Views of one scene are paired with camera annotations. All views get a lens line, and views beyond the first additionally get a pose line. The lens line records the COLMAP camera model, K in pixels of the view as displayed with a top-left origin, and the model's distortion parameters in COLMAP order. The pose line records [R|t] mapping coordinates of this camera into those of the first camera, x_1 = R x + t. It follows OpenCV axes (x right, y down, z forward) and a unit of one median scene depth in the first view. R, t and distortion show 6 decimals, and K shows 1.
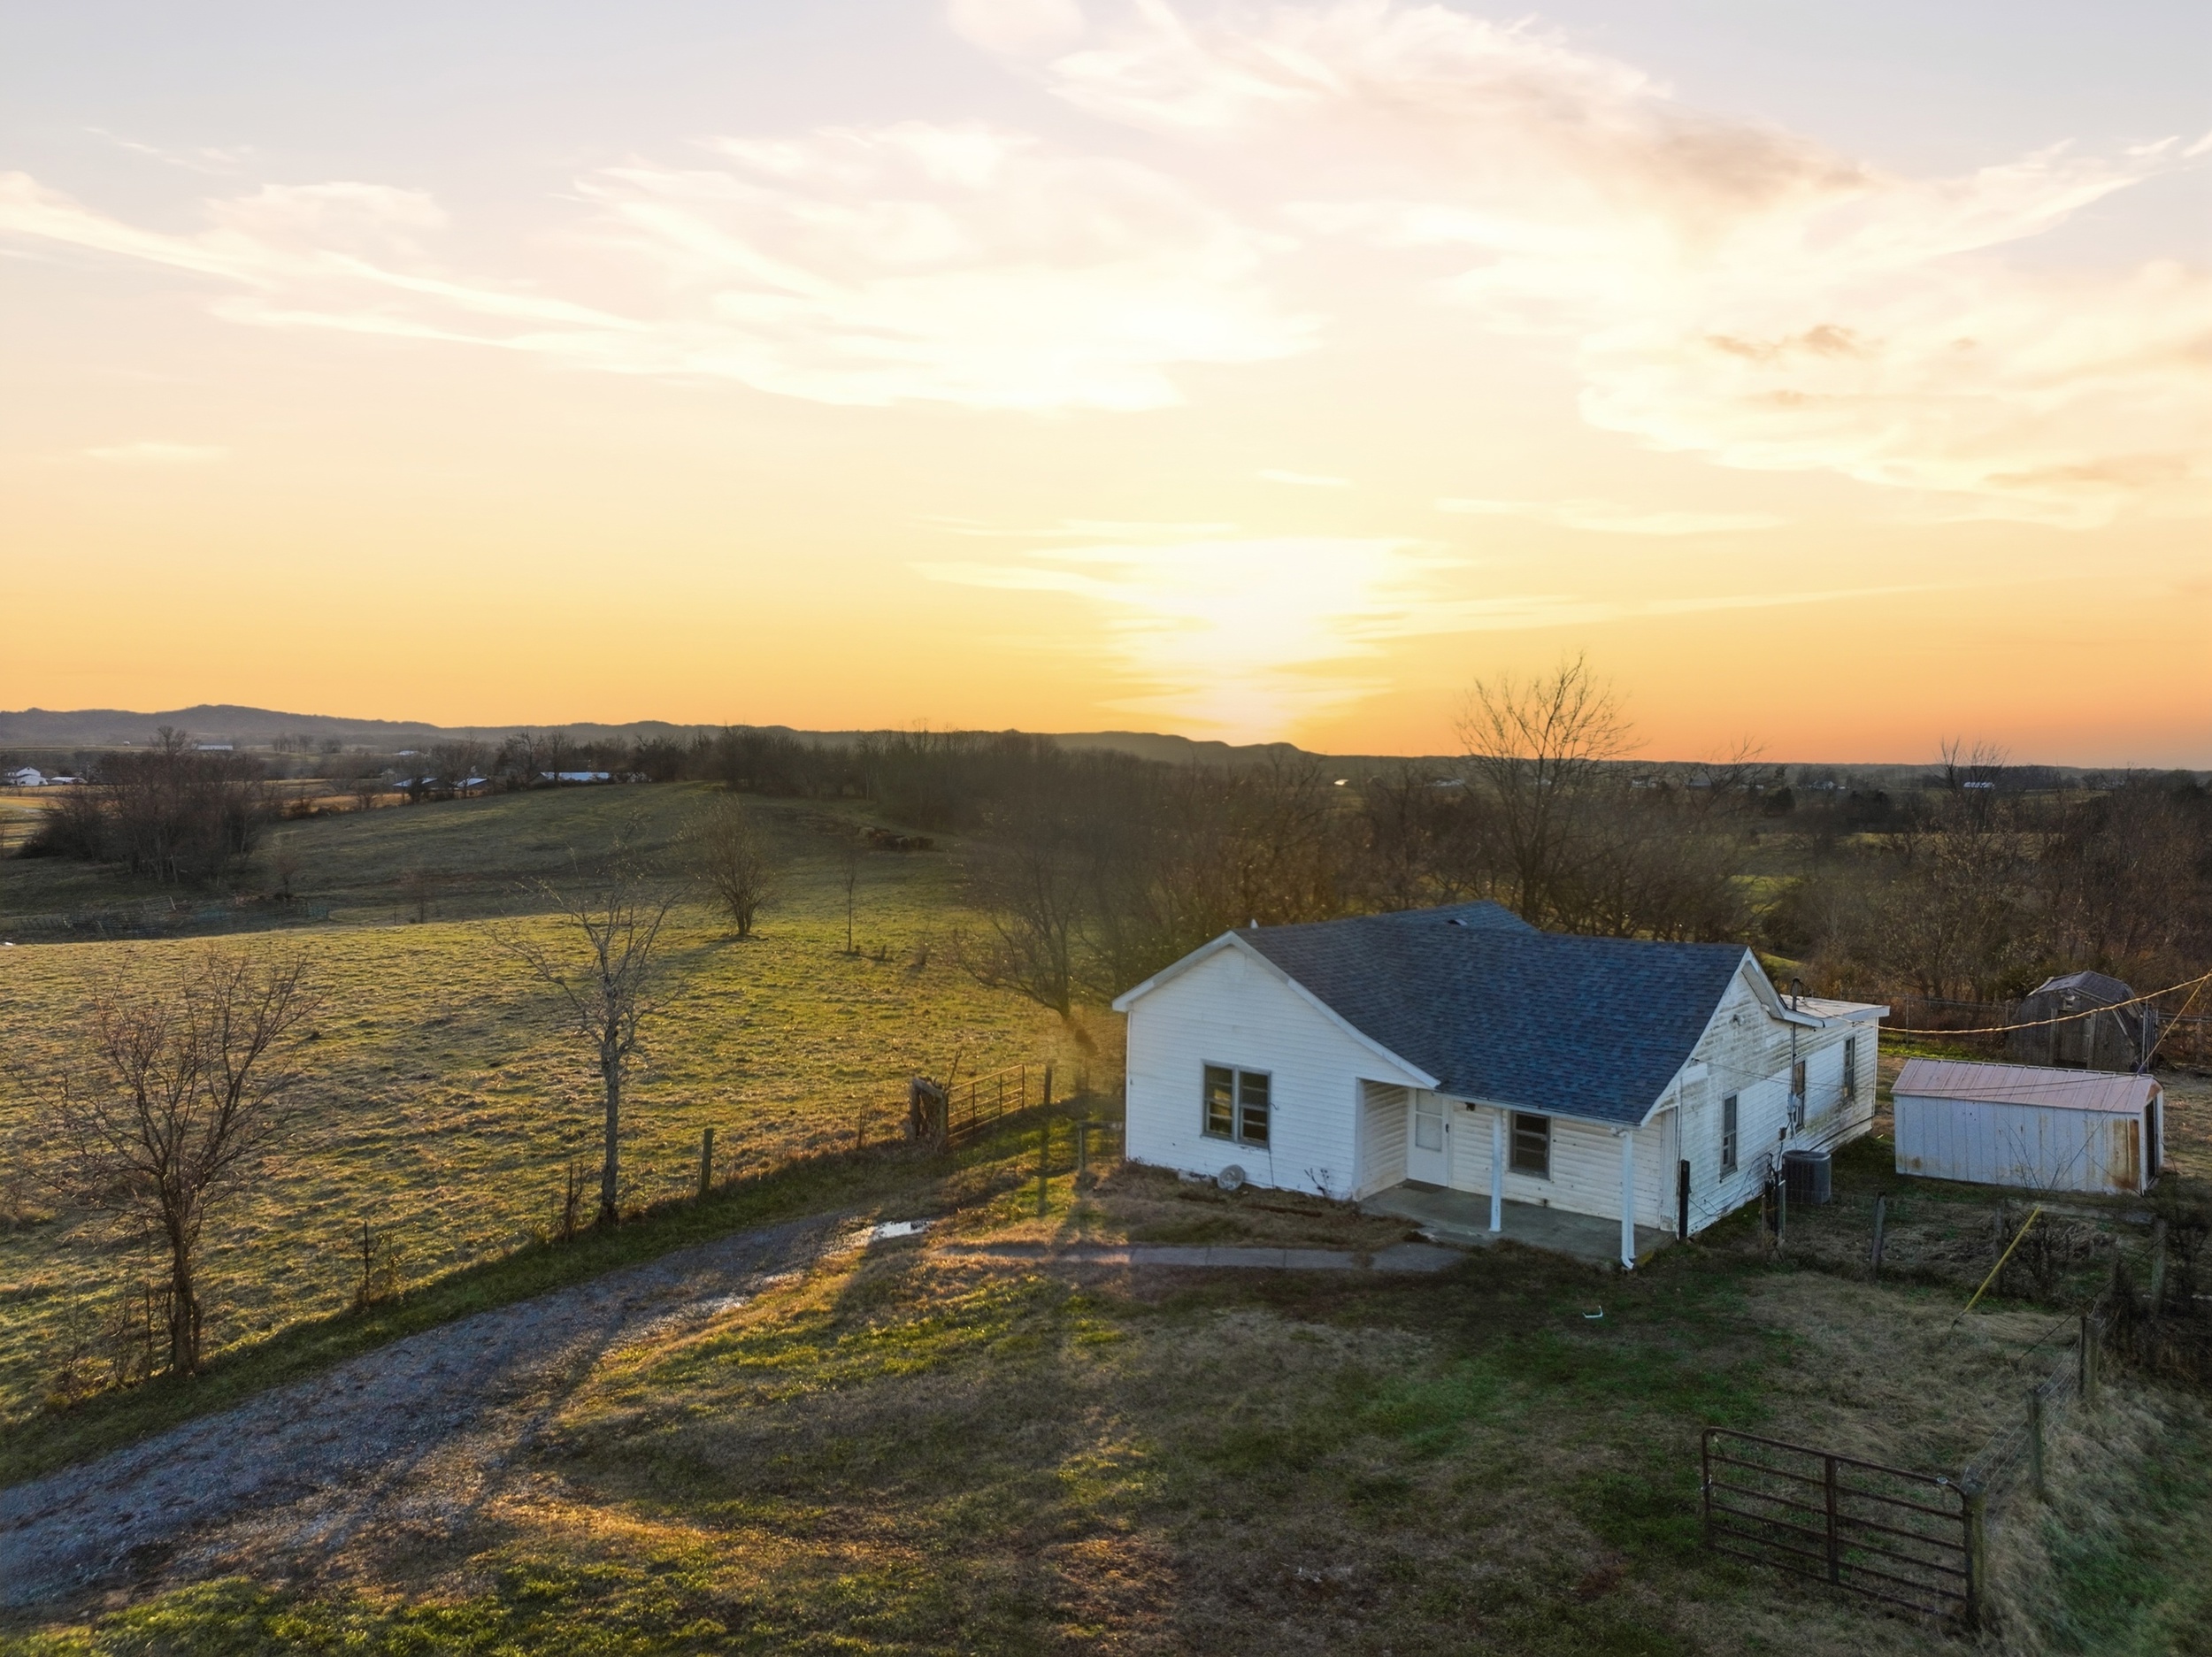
lens RADIAL K [[1550.9, 0, 1107.2], [0, 1550.9, 827.6], [0, 0, 1]] dist [0.005173, 0.000971]
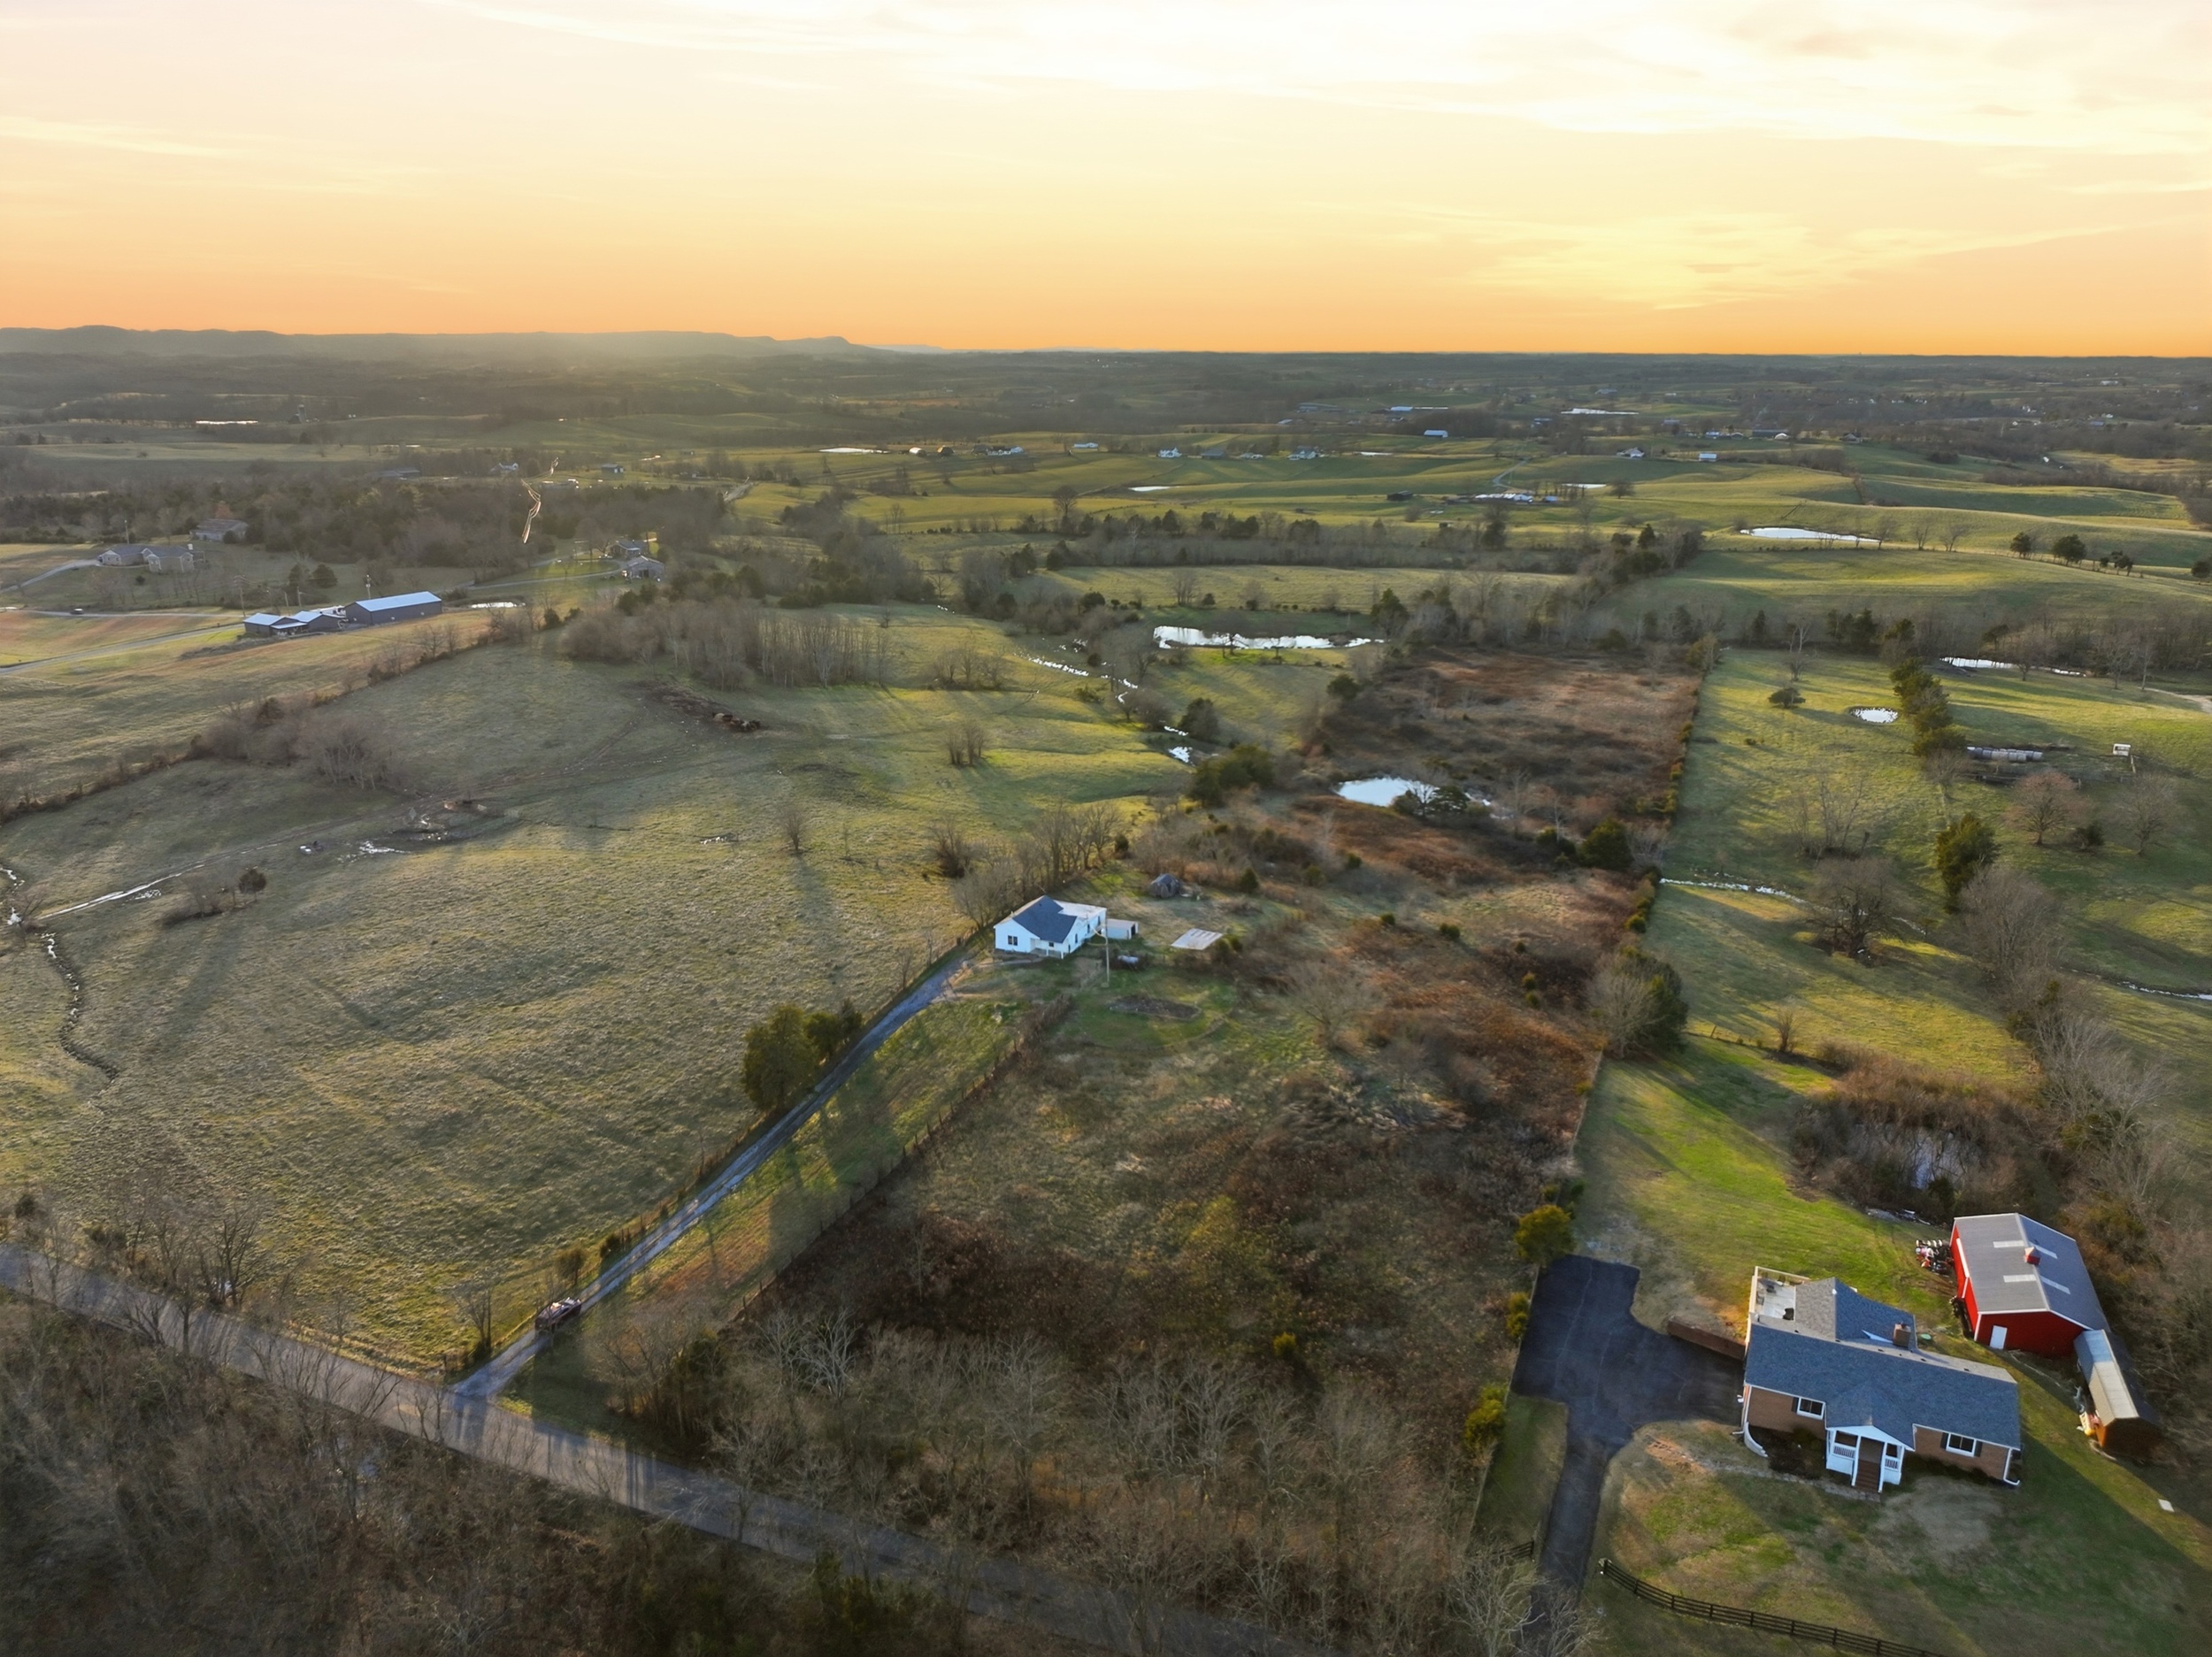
lens RADIAL K [[1550.9, 0, 1100.3], [0, 1550.9, 815.7], [0, 0, 1]] dist [0.005173, 0.000971]
pose [[0.962555, -0.089255, 0.255972, -1.356134], [0.023693, 0.968329, 0.248550, -2.229613], [-0.270050, -0.233179, 0.934185, -5.883908]]
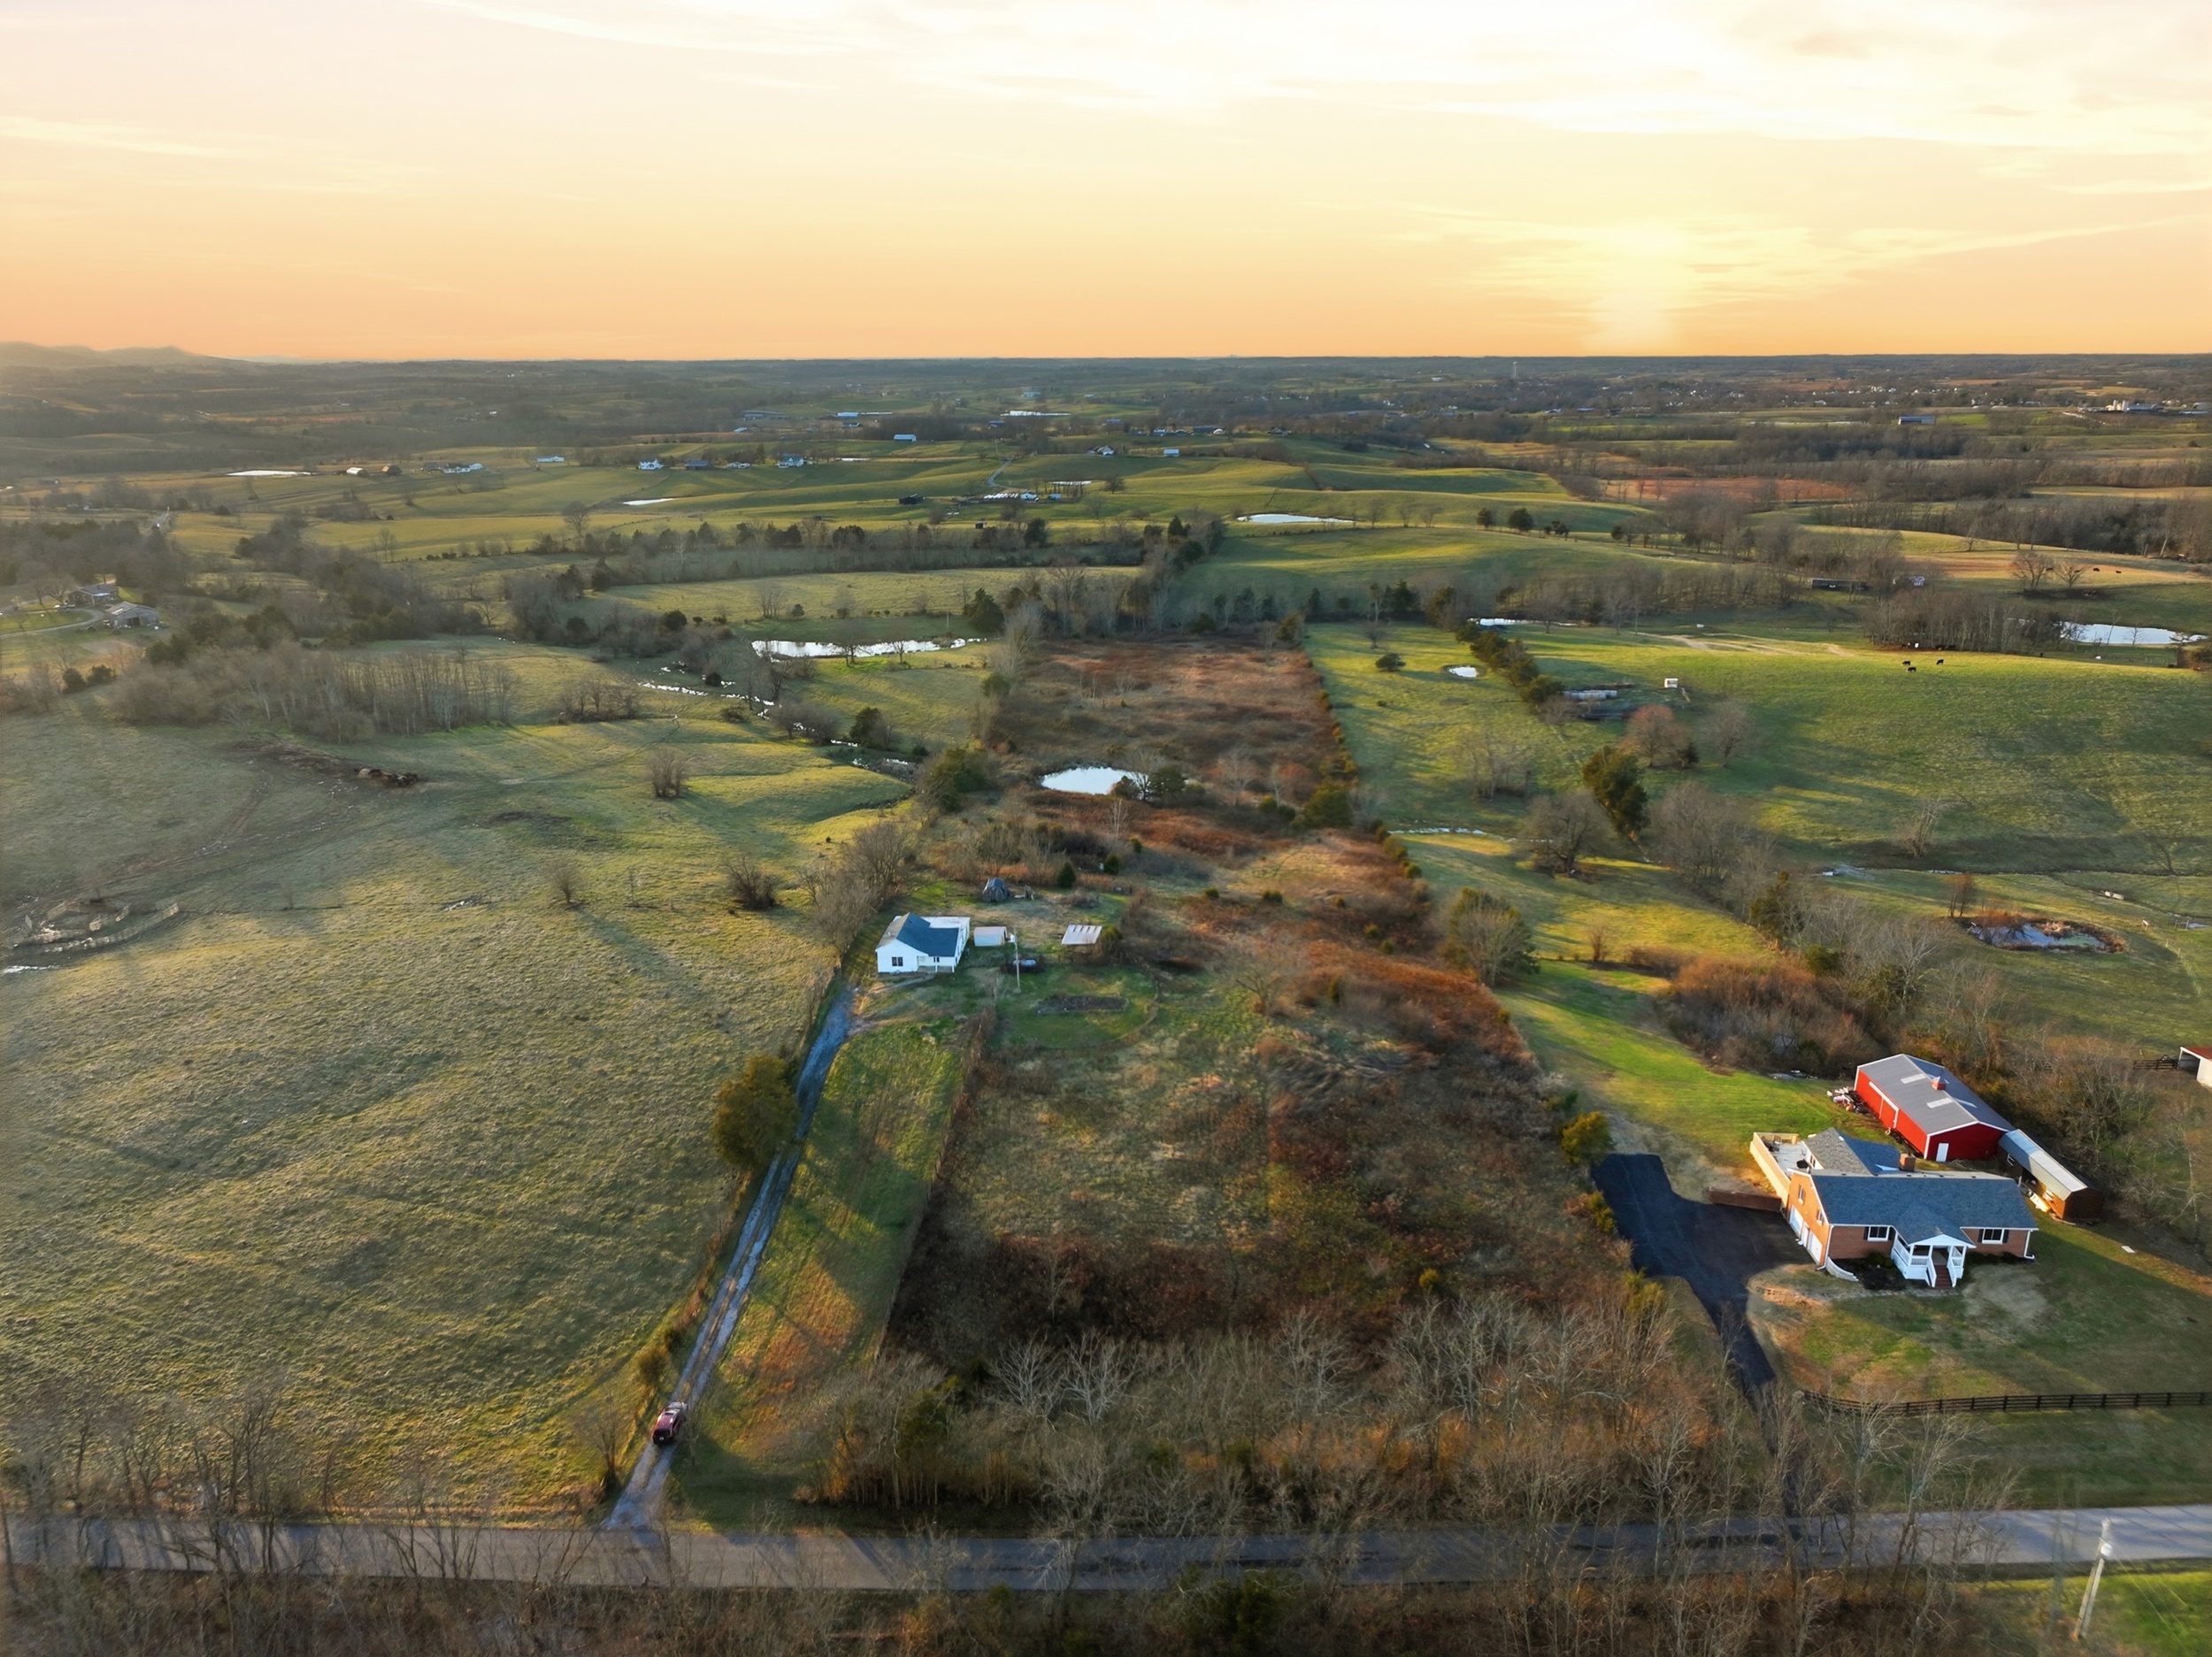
lens RADIAL K [[1550.9, 0, 1099.3], [0, 1550.9, 840.5], [0, 0, 1]] dist [0.005173, 0.000971]
pose [[0.806013, -0.195483, 0.558685, -3.071903], [0.045281, 0.961487, 0.271095, -2.267398], [-0.590163, -0.193208, 0.783823, -5.071365]]
